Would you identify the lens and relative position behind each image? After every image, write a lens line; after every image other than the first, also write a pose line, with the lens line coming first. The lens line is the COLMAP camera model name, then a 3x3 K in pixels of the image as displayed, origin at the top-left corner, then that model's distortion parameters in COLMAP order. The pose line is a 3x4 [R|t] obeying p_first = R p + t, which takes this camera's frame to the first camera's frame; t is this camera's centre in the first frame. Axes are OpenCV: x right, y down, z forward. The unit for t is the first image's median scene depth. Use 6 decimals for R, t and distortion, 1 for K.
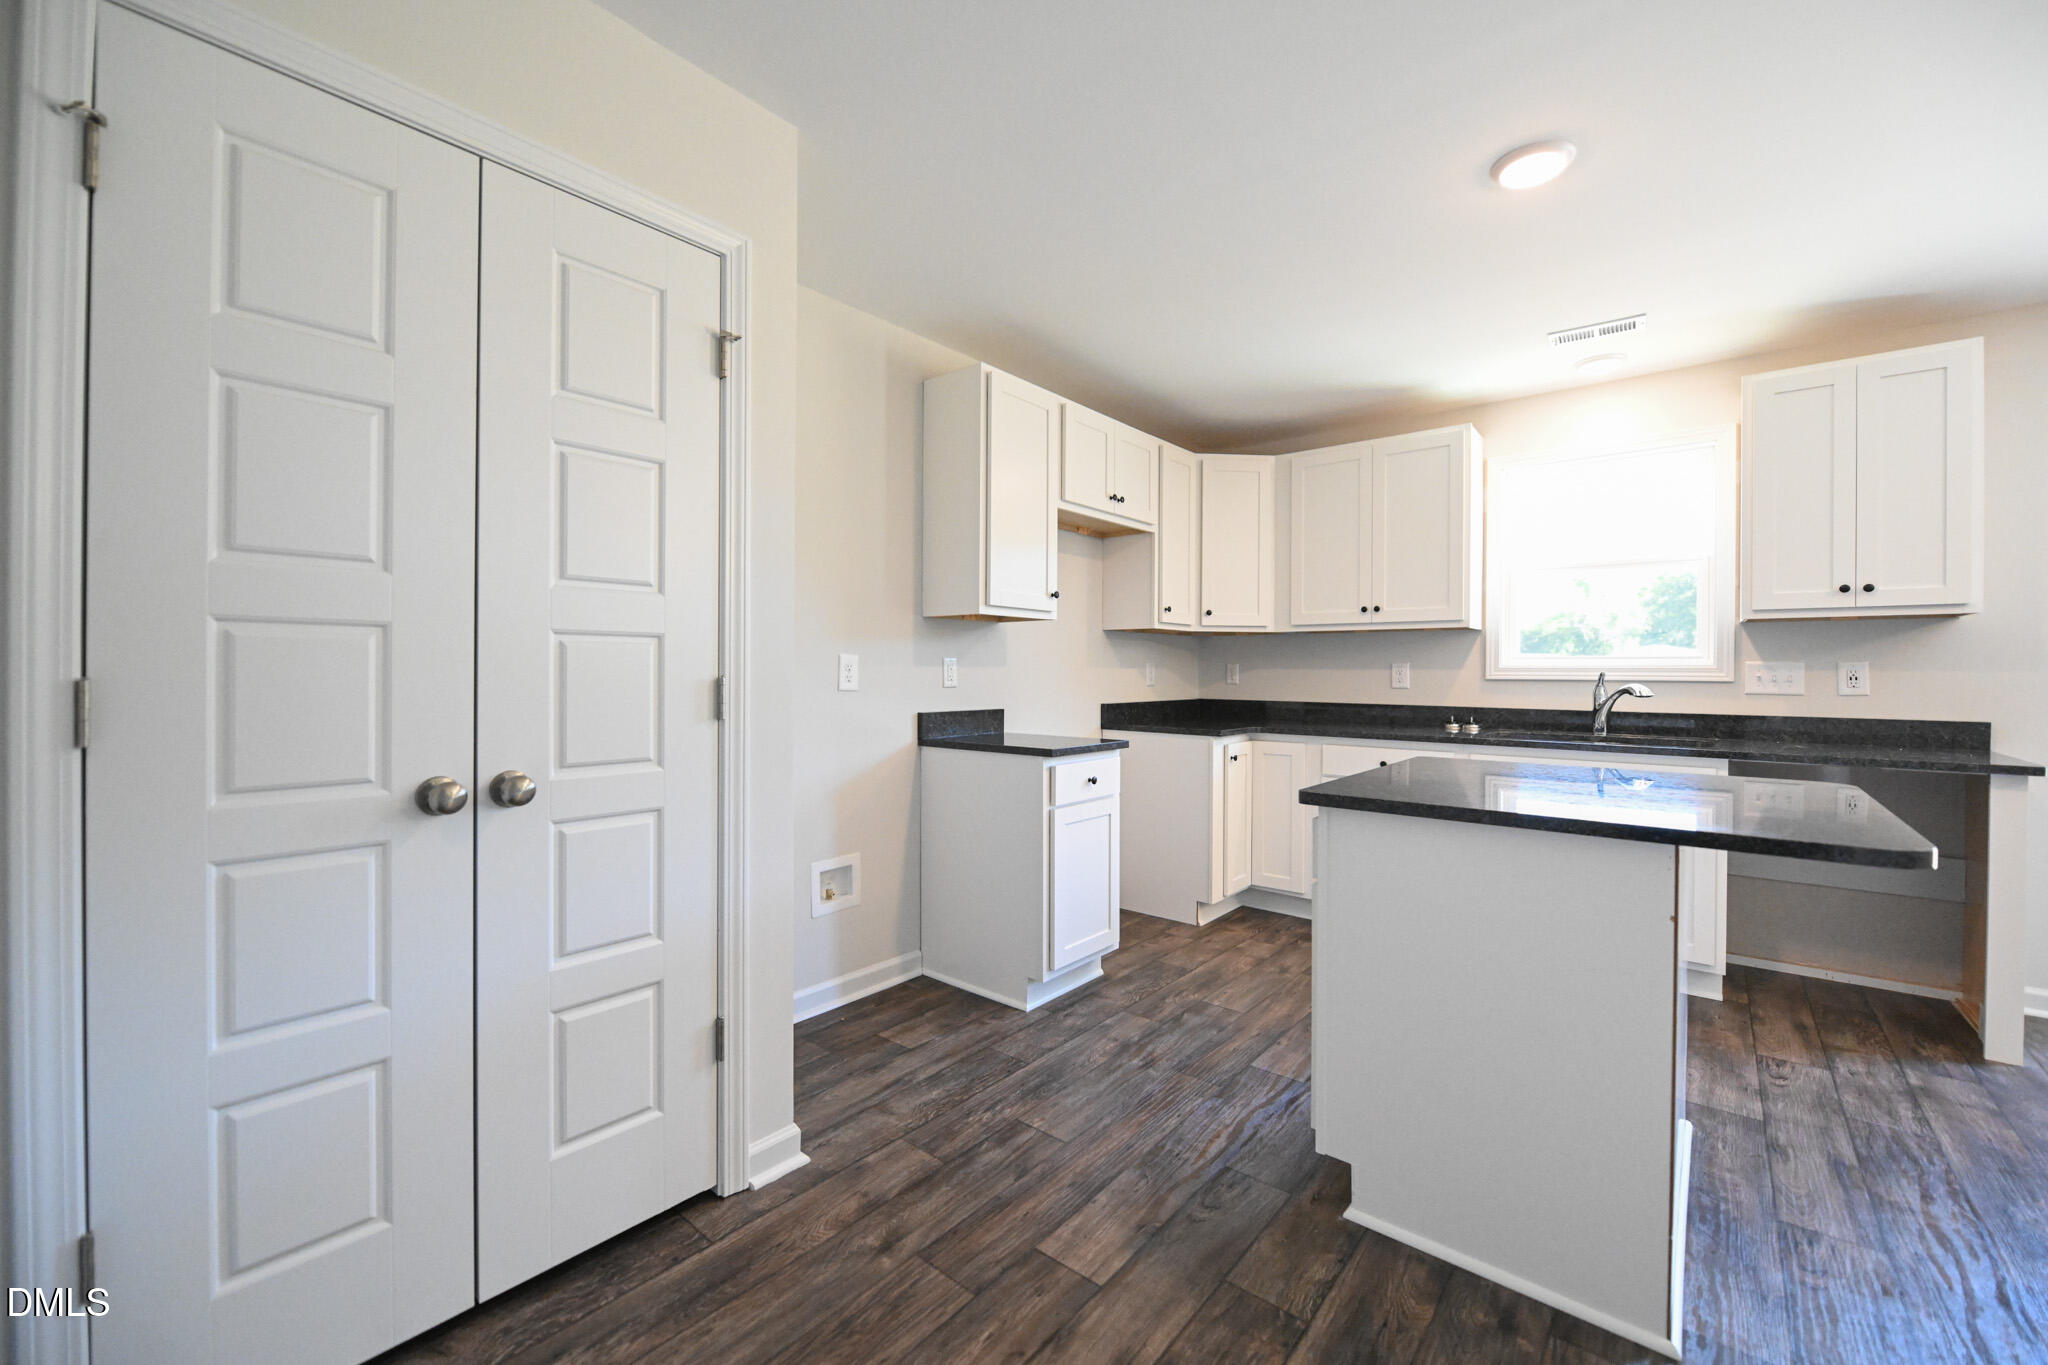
lens RADIAL K [[817.7, 0, 1022.7], [0, 817.7, 674.2], [0, 0, 1]] dist [-0.012549, -0.000375]
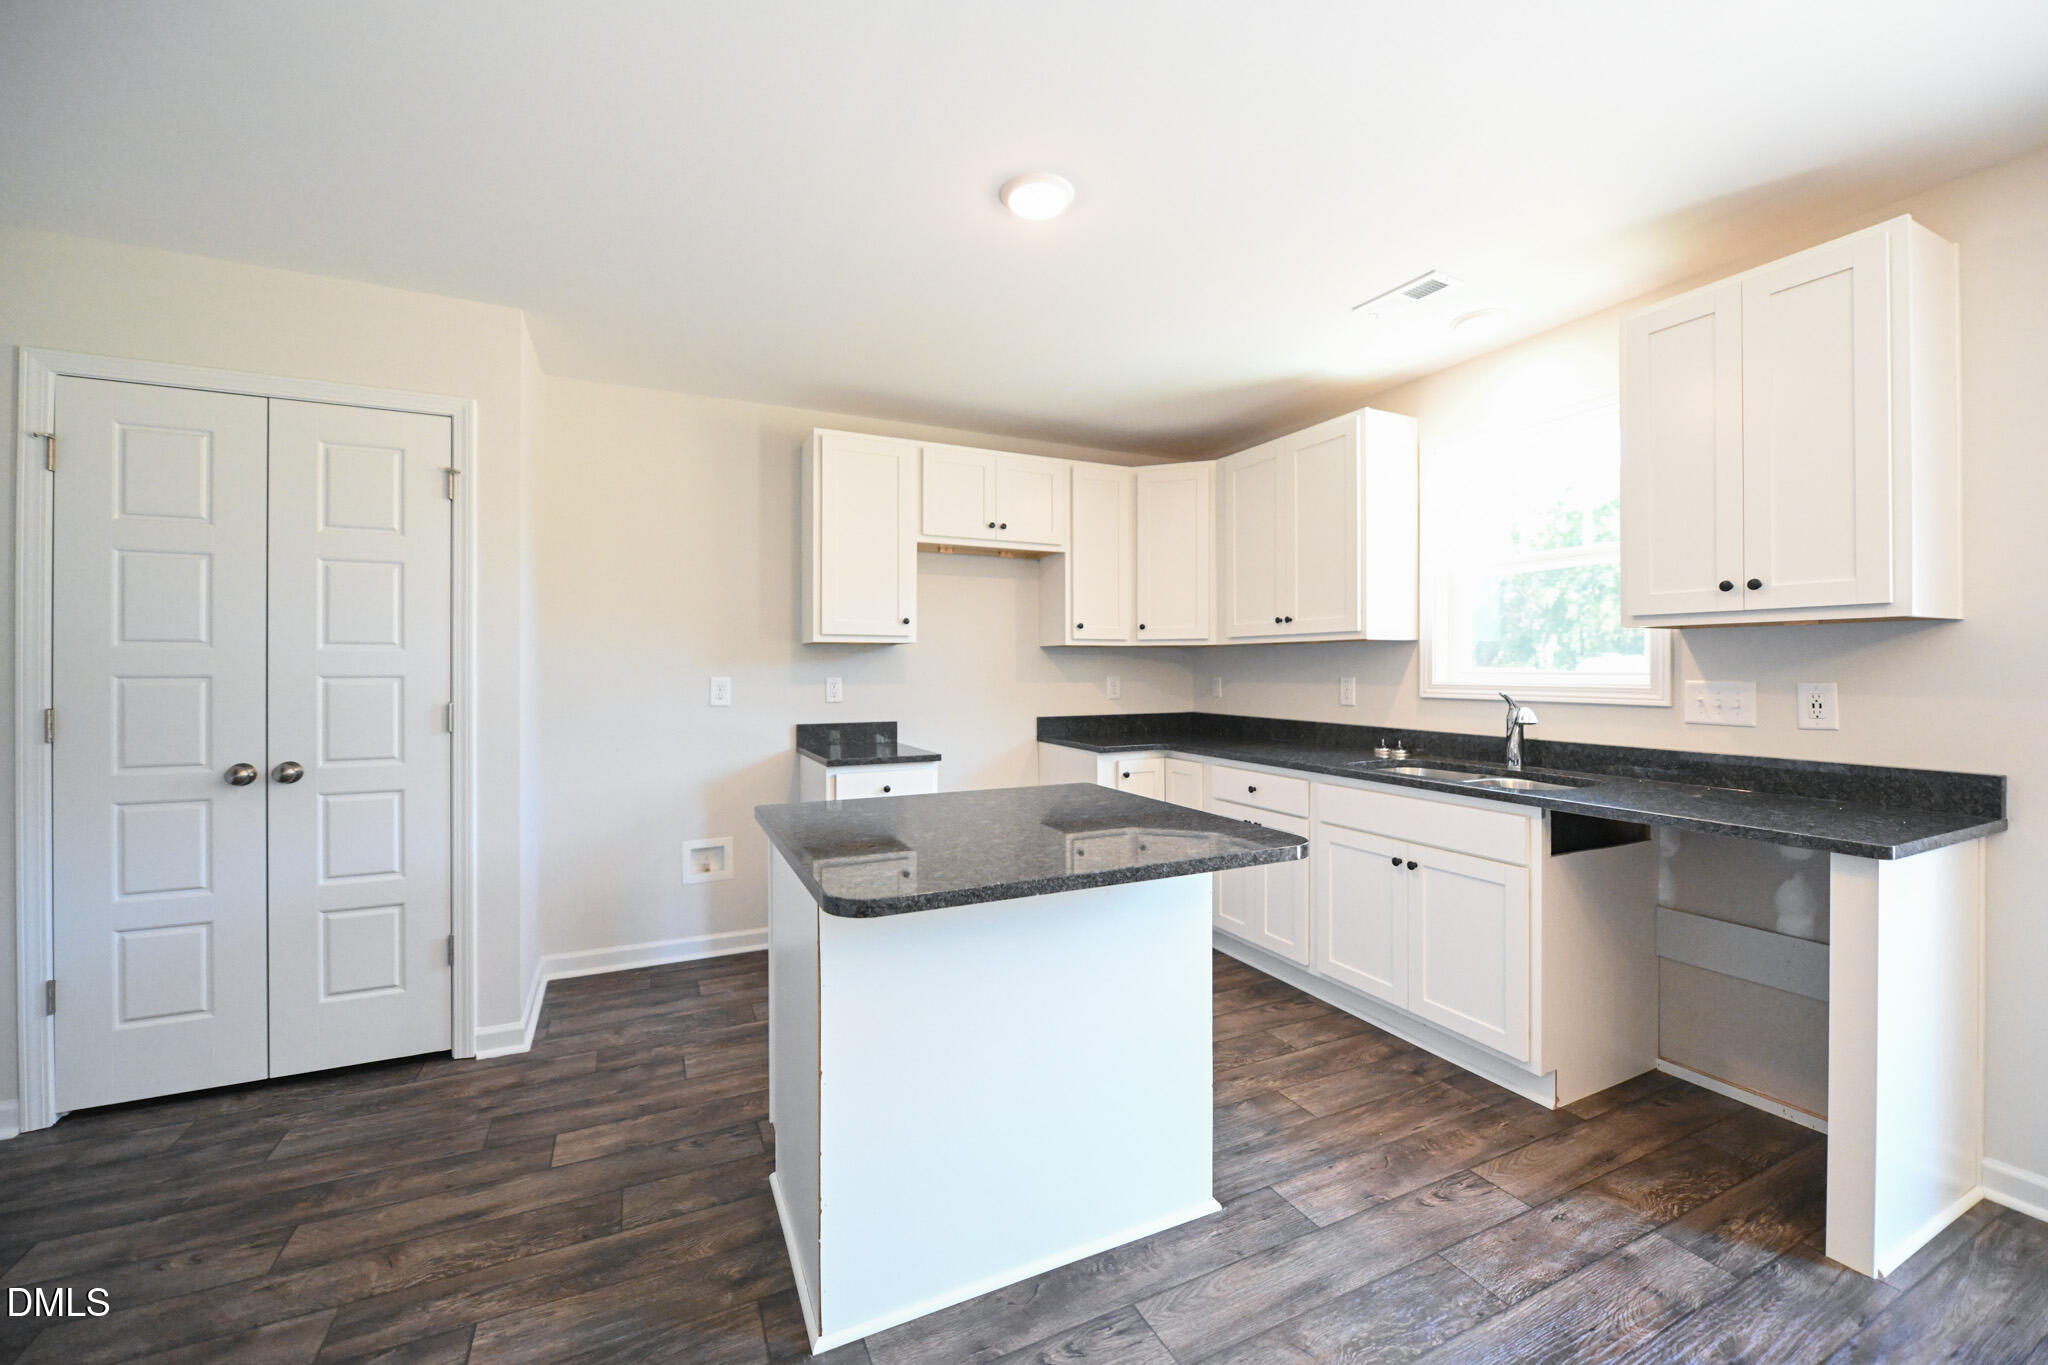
lens RADIAL K [[816.4, 0, 1032.1], [0, 816.4, 668.3], [0, 0, 1]] dist [-0.012759, -0.000091]
pose [[0.911958, -0.005989, -0.410239, 0.739880], [0.004109, 0.999977, -0.005464, -0.029015], [0.410262, 0.003297, 0.911962, 0.061173]]
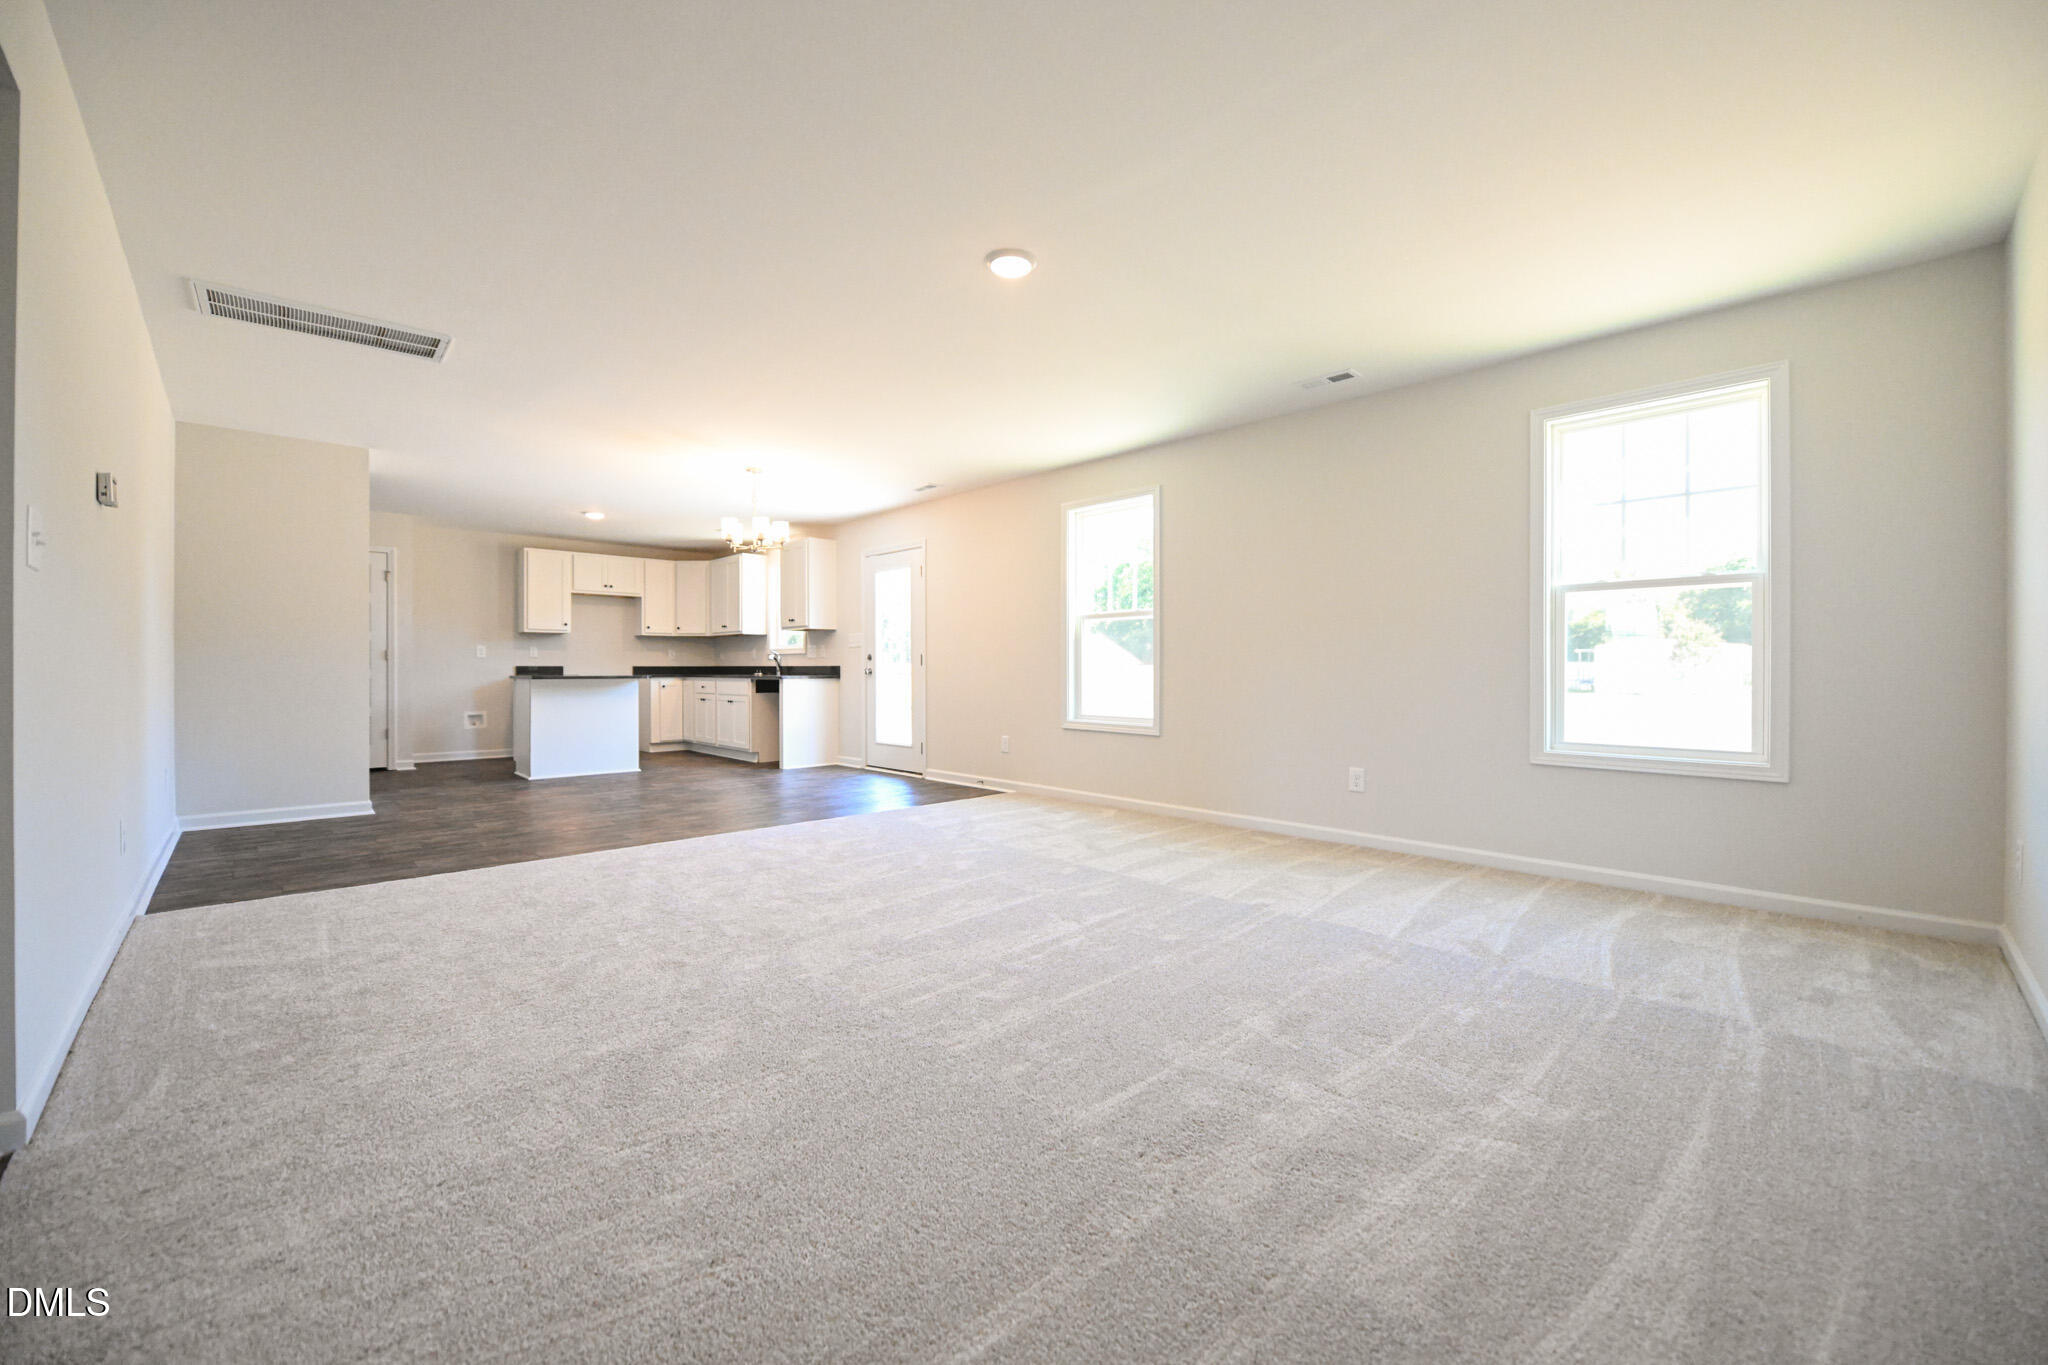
lens RADIAL K [[830.4, 0, 1015.3], [0, 830.4, 672.3], [0, 0, 1]] dist [0.013518, -0.000080]
pose [[0.992335, -0.003099, -0.123538, 2.182153], [0.002991, 0.999995, -0.001059, 0.085701], [0.123541, 0.000681, 0.992339, -1.875864]]
